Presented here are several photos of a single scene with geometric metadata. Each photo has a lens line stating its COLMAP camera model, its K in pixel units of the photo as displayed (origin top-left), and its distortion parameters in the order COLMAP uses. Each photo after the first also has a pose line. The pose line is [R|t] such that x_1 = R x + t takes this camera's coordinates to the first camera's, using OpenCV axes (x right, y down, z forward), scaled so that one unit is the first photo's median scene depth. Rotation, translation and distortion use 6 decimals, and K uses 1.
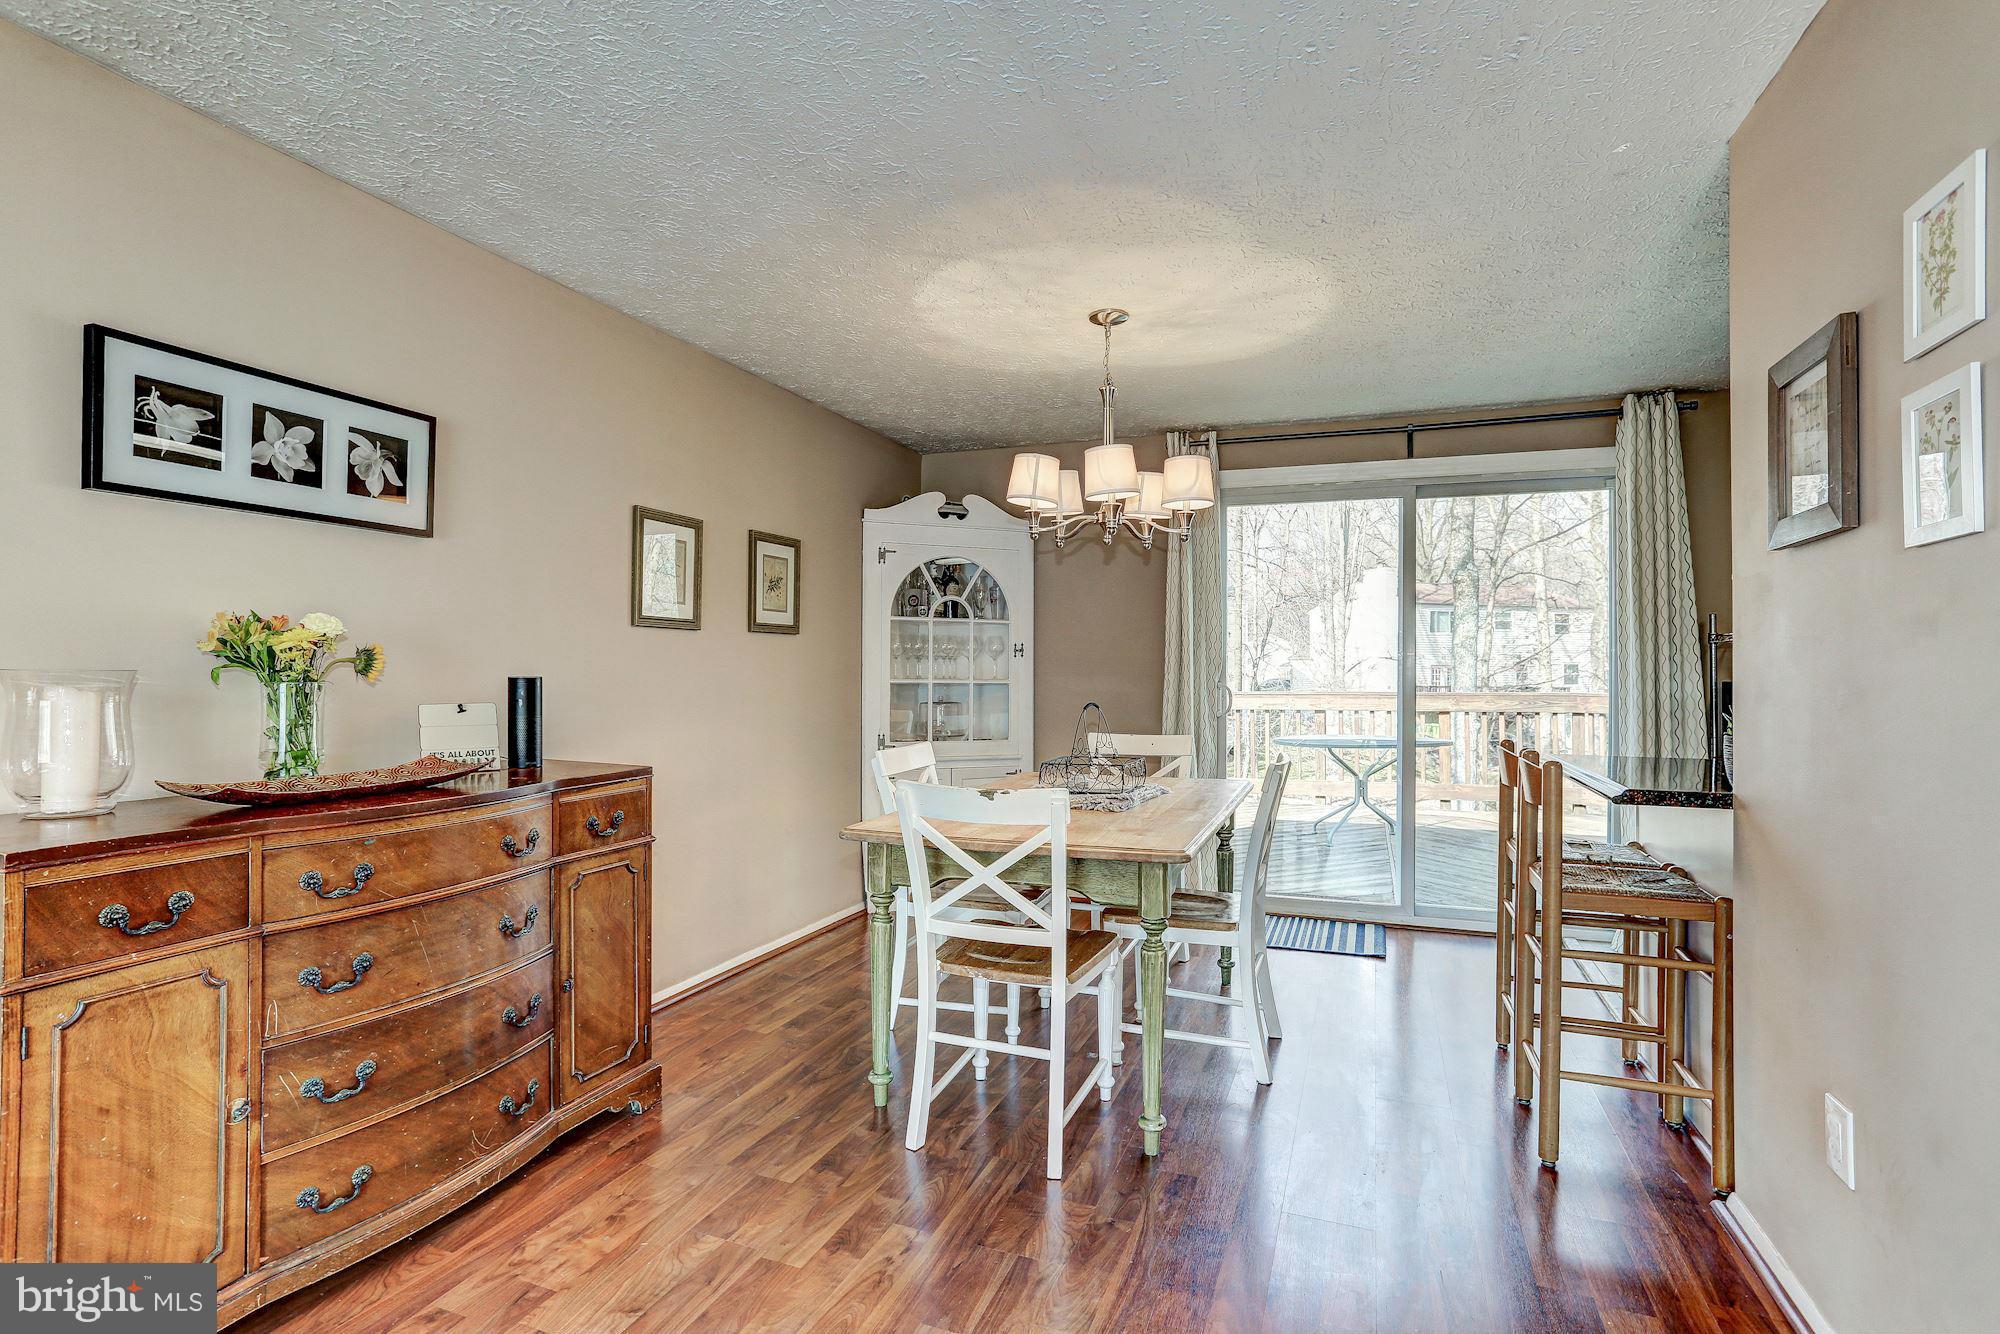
lens RADIAL K [[962.2, 0, 999.9], [0, 962.2, 663.2], [0, 0, 1]] dist [-0.021462, 0.001761]
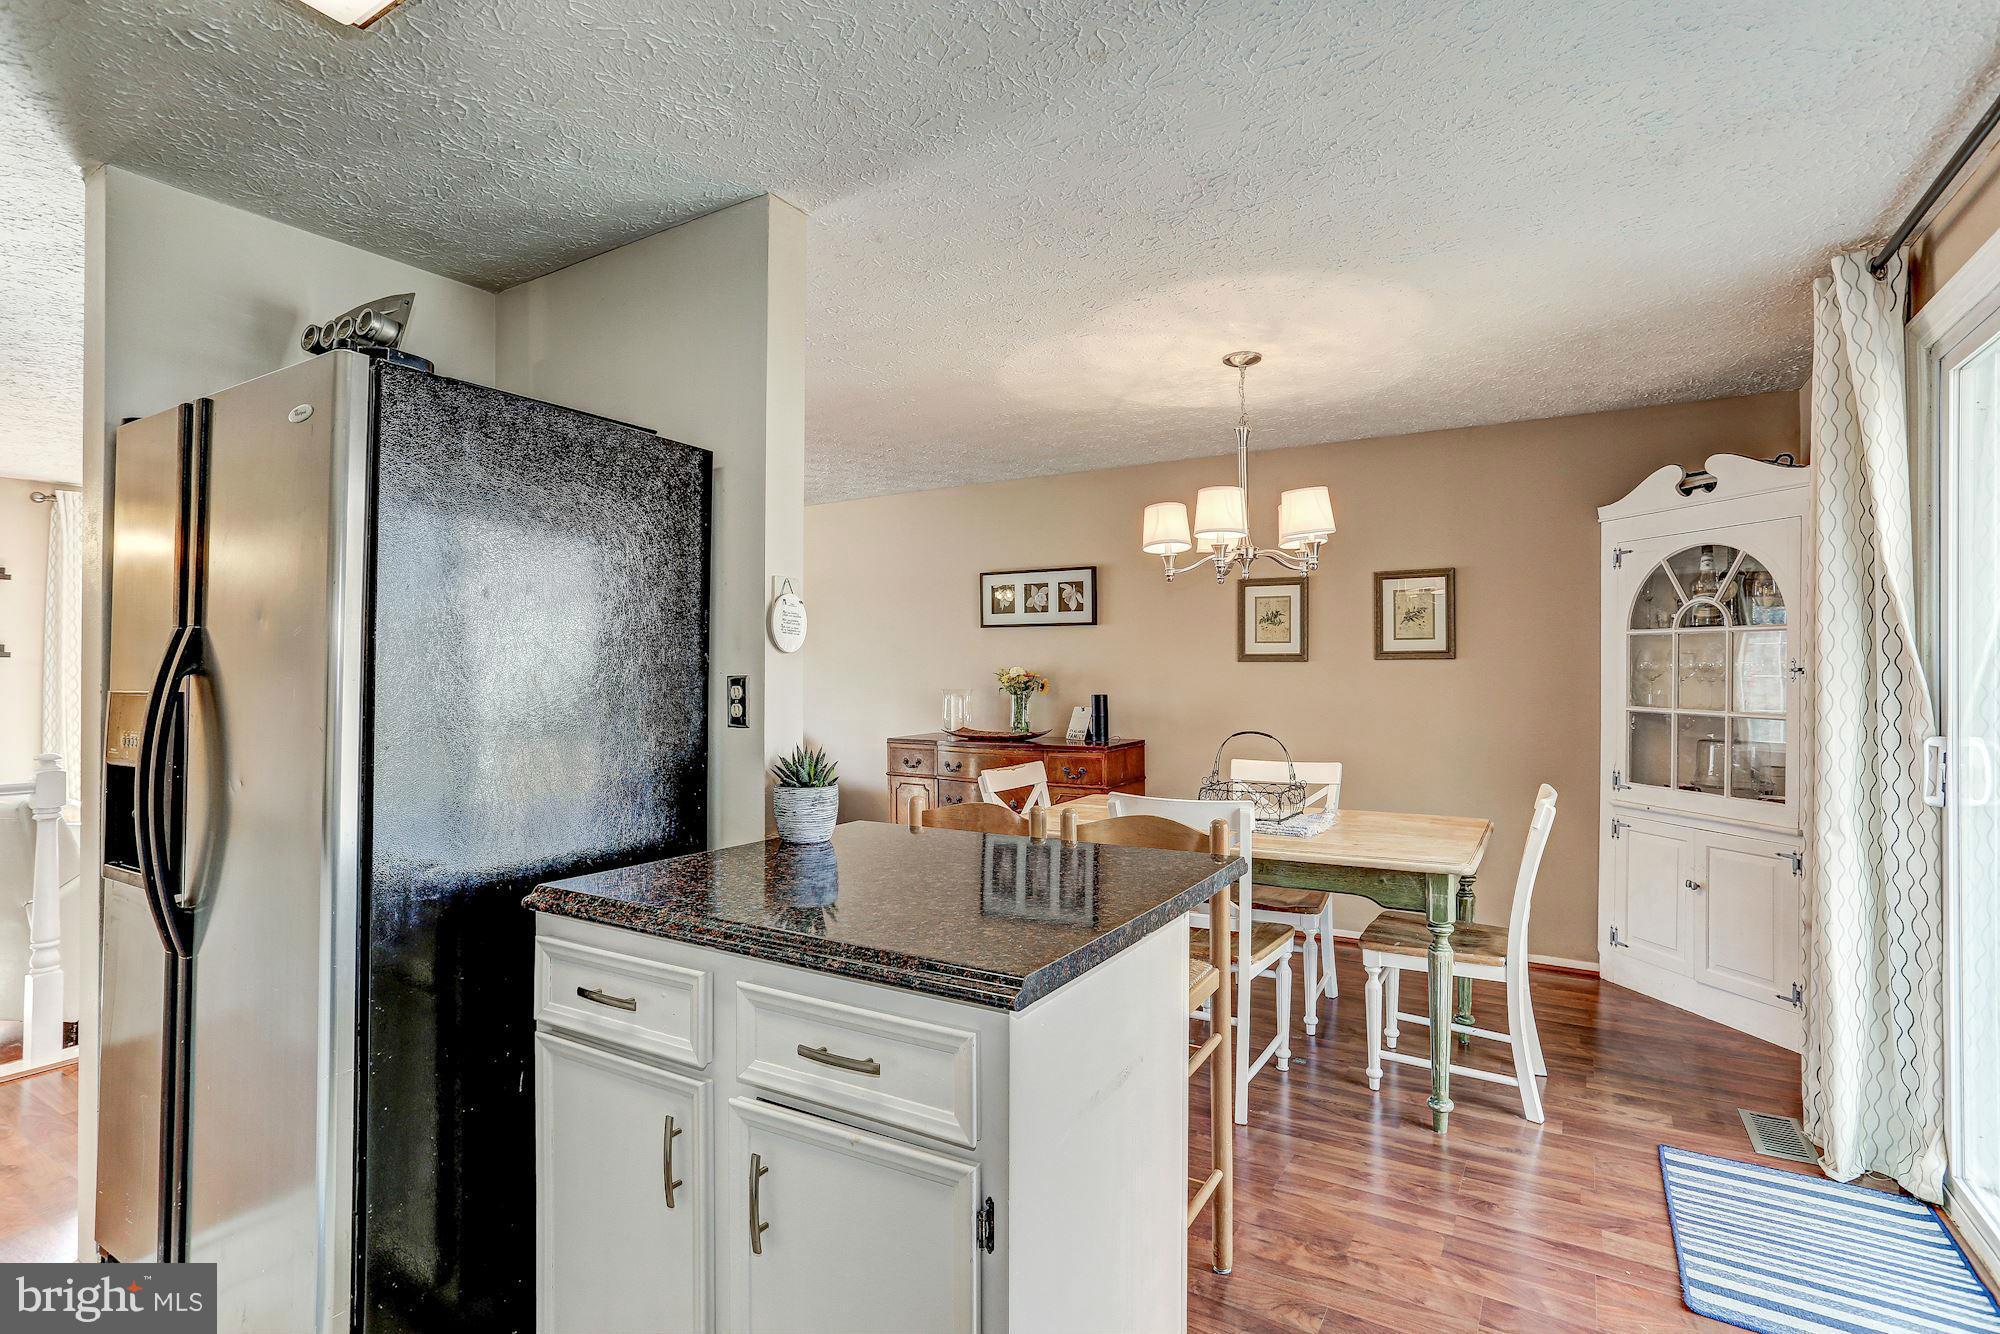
lens RADIAL K [[962.2, 0, 1001.9], [0, 962.2, 664.5], [0, 0, 1]] dist [-0.021462, 0.001761]
pose [[-0.167246, -0.009443, -0.985870, 0.883588], [0.006061, 0.999925, -0.010606, -0.015714], [0.985897, -0.007749, -0.167177, 0.686126]]
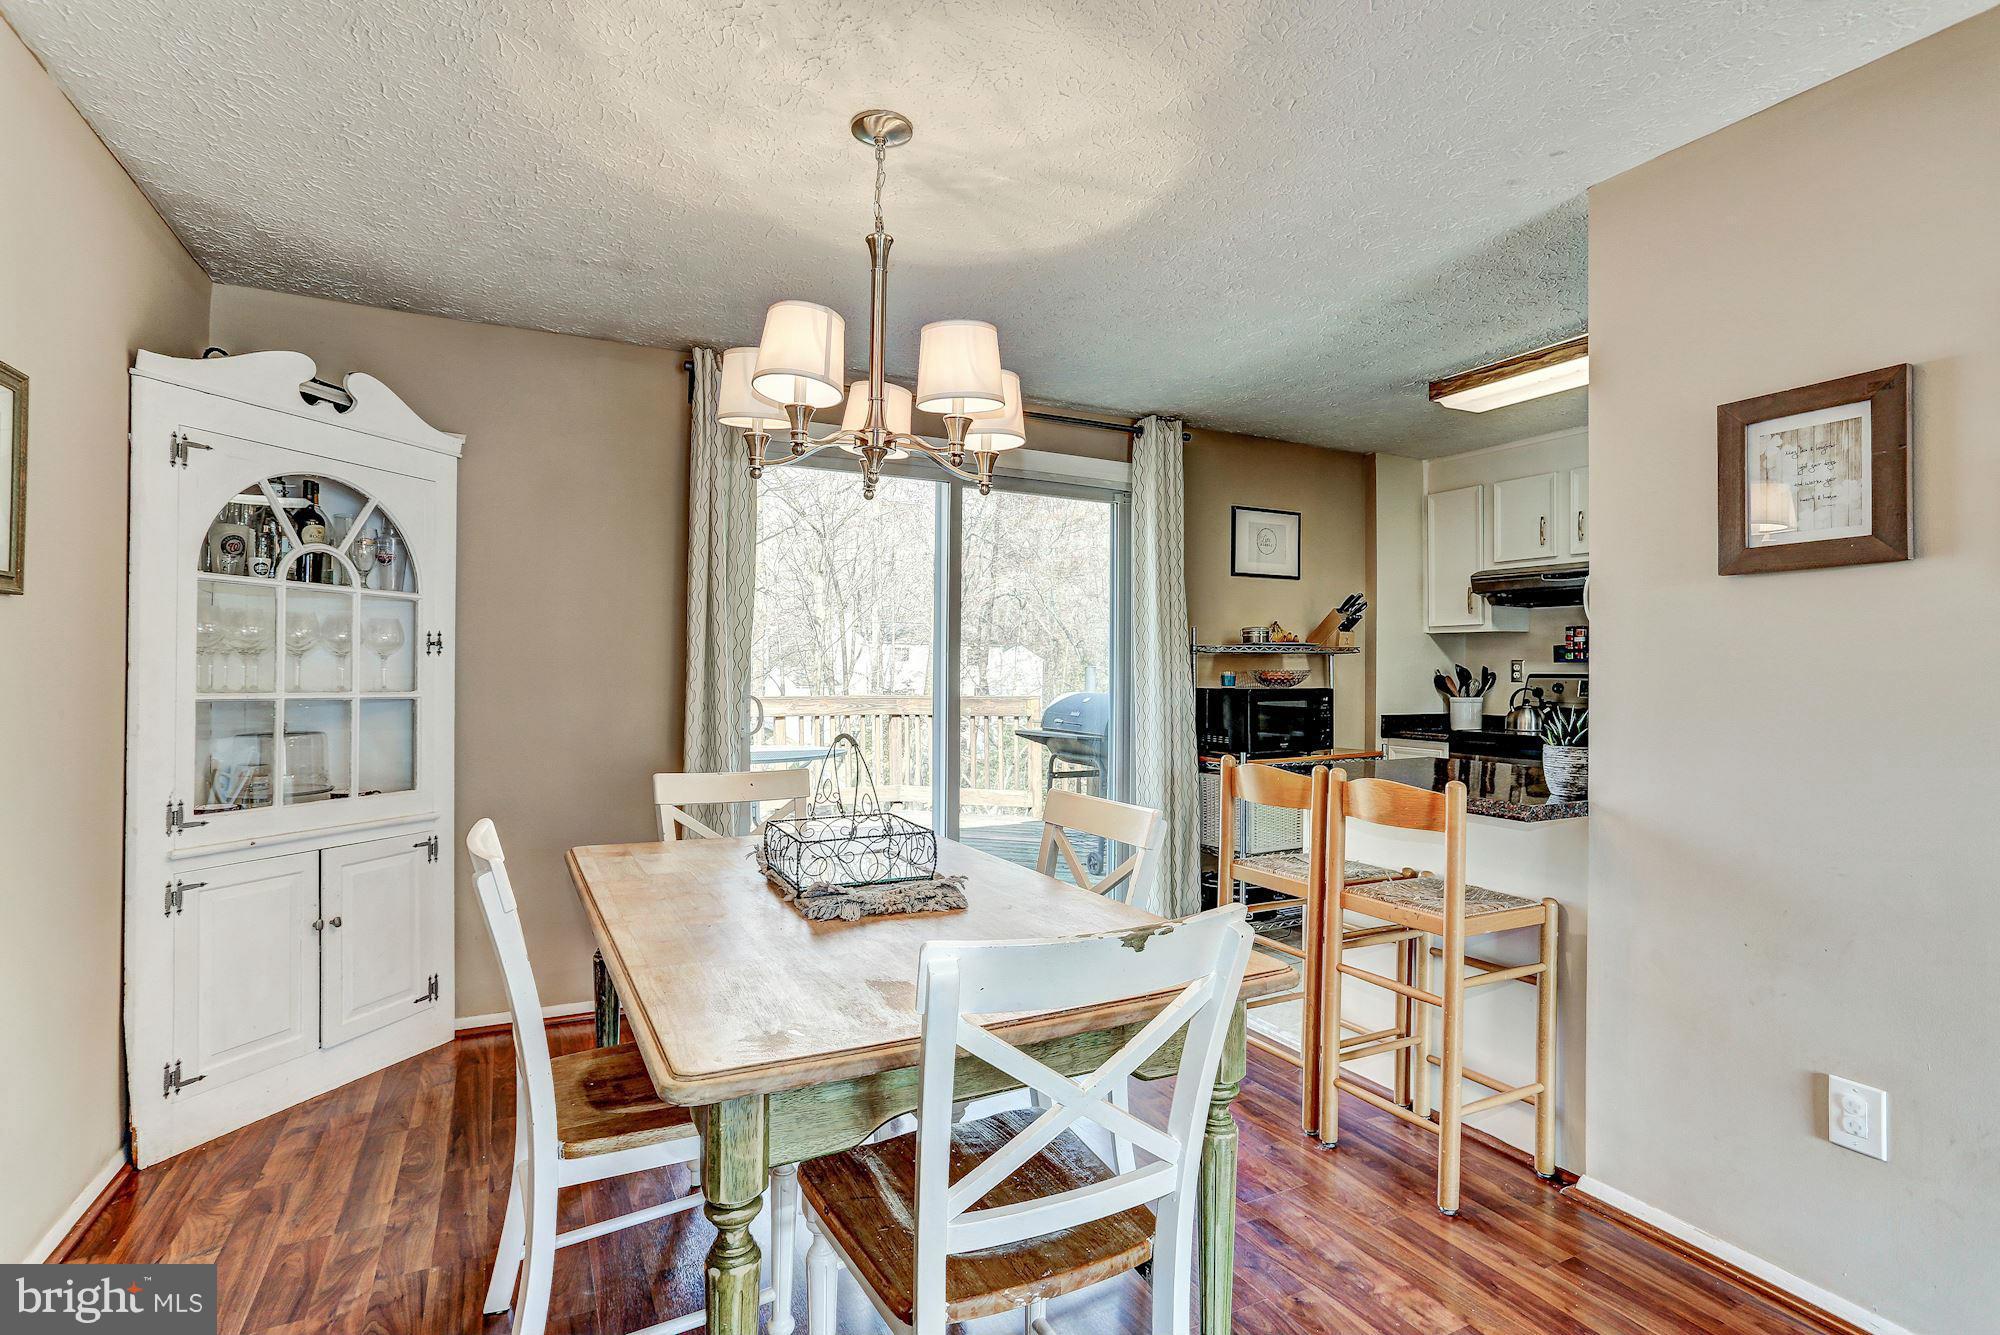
lens RADIAL K [[962.2, 0, 998.5], [0, 962.2, 661.0], [0, 0, 1]] dist [-0.021462, 0.001761]
pose [[0.670392, 0.010045, 0.741939, -0.228525], [-0.007017, 0.999949, -0.007199, -0.000284], [-0.741974, -0.000380, 0.670429, 0.383555]]
